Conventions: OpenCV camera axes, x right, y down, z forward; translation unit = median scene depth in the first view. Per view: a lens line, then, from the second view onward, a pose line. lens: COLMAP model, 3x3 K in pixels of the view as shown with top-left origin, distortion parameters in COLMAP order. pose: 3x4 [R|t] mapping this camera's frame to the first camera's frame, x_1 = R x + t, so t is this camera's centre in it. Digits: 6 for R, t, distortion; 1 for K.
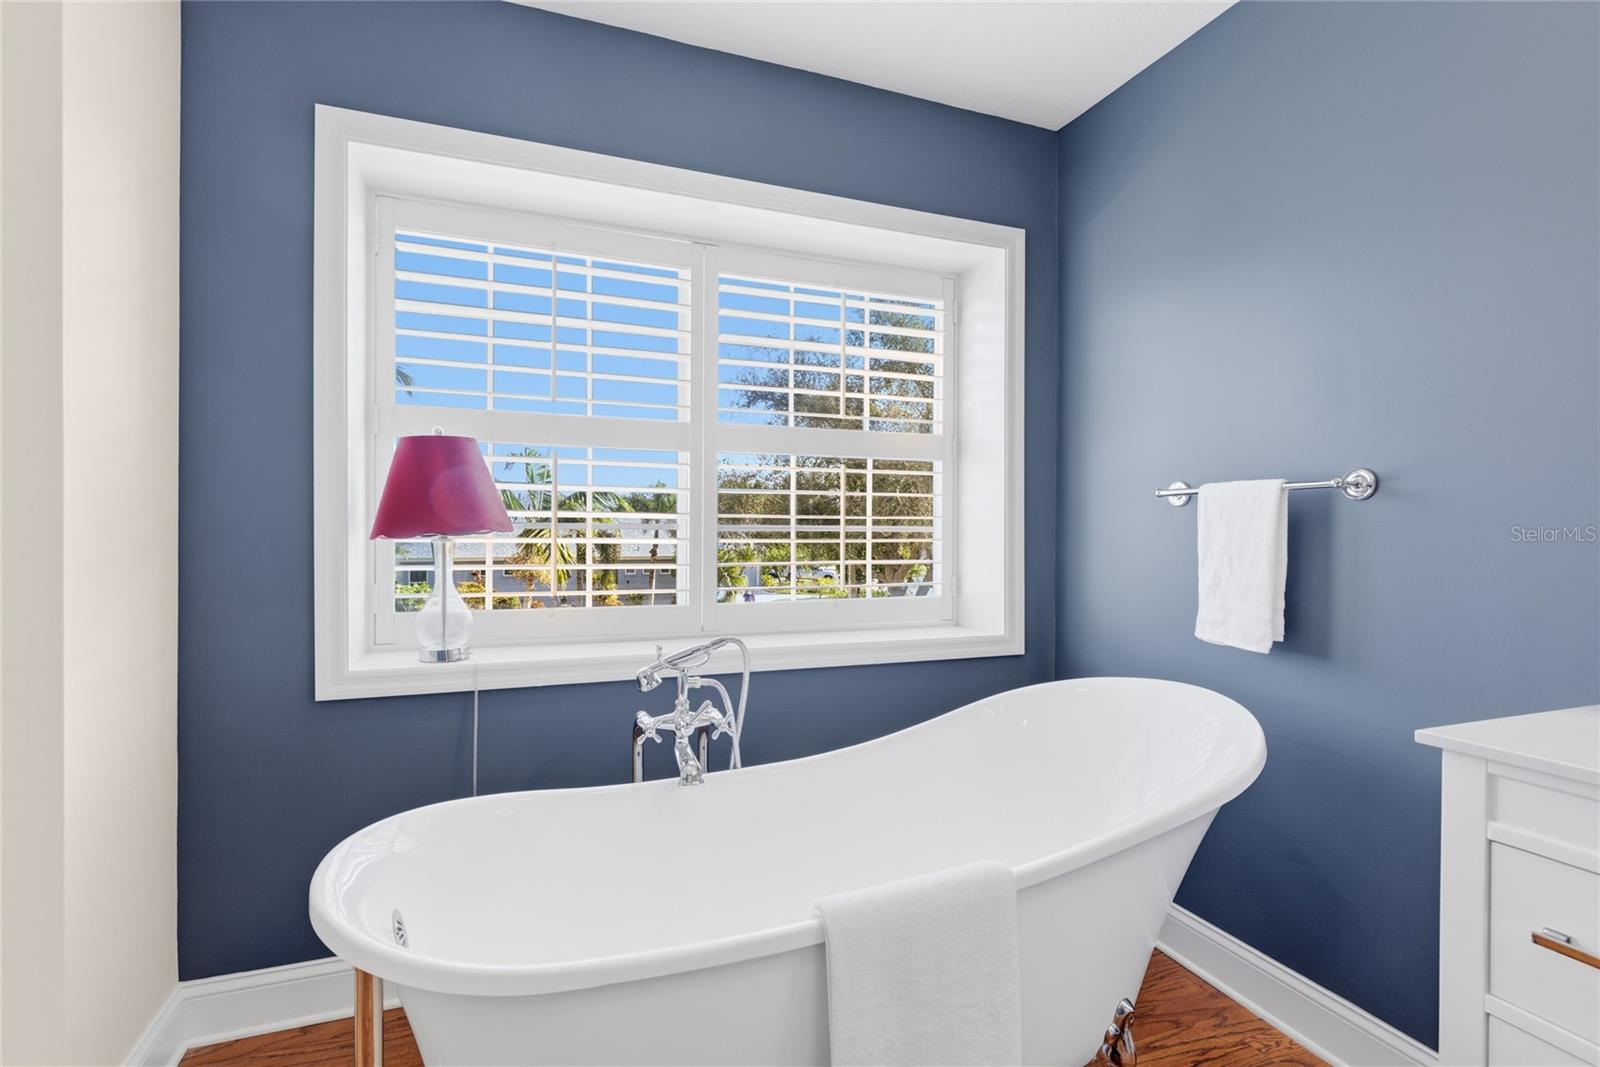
lens RADIAL K [[741.1, 0, 794.3], [0, 741.1, 534.7], [0, 0, 1]] dist [-0.004023, -0.000106]
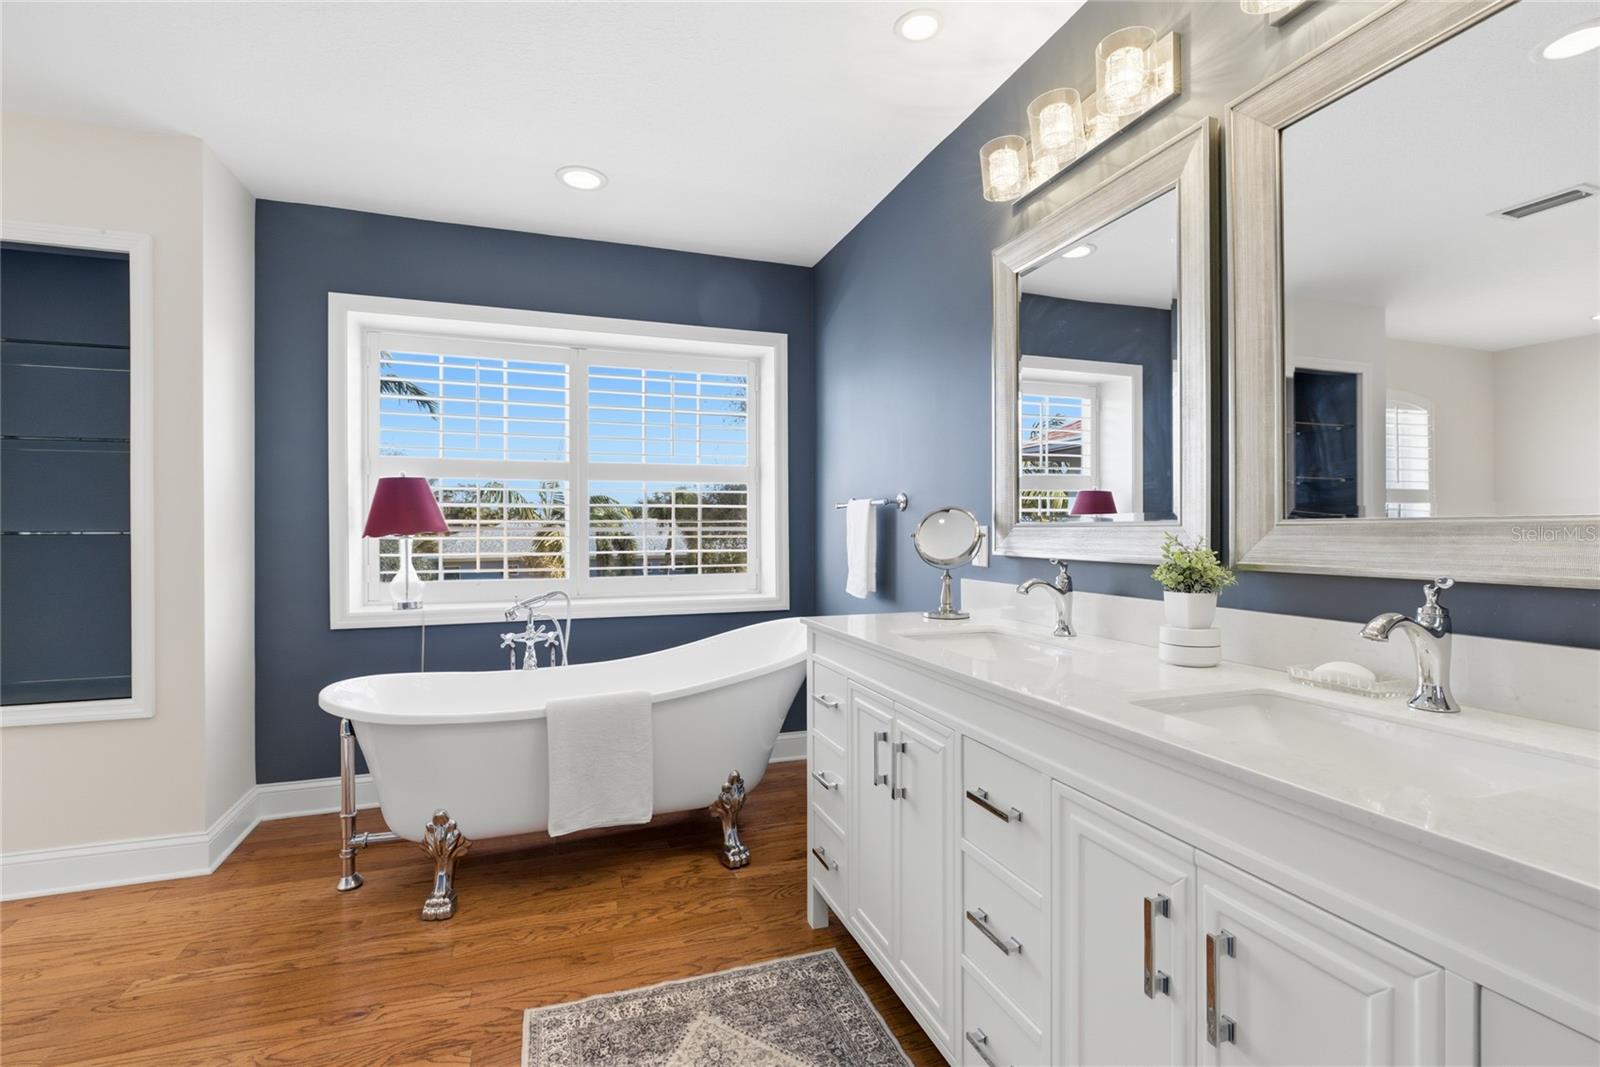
lens RADIAL K [[714.7, 0, 801.8], [0, 714.7, 531.8], [0, 0, 1]] dist [-0.000097, -0.000523]
pose [[0.999641, -0.009189, -0.025172, 0.477509], [0.009146, 0.999957, -0.001828, 0.003289], [0.025188, 0.001597, 0.999681, -0.620758]]
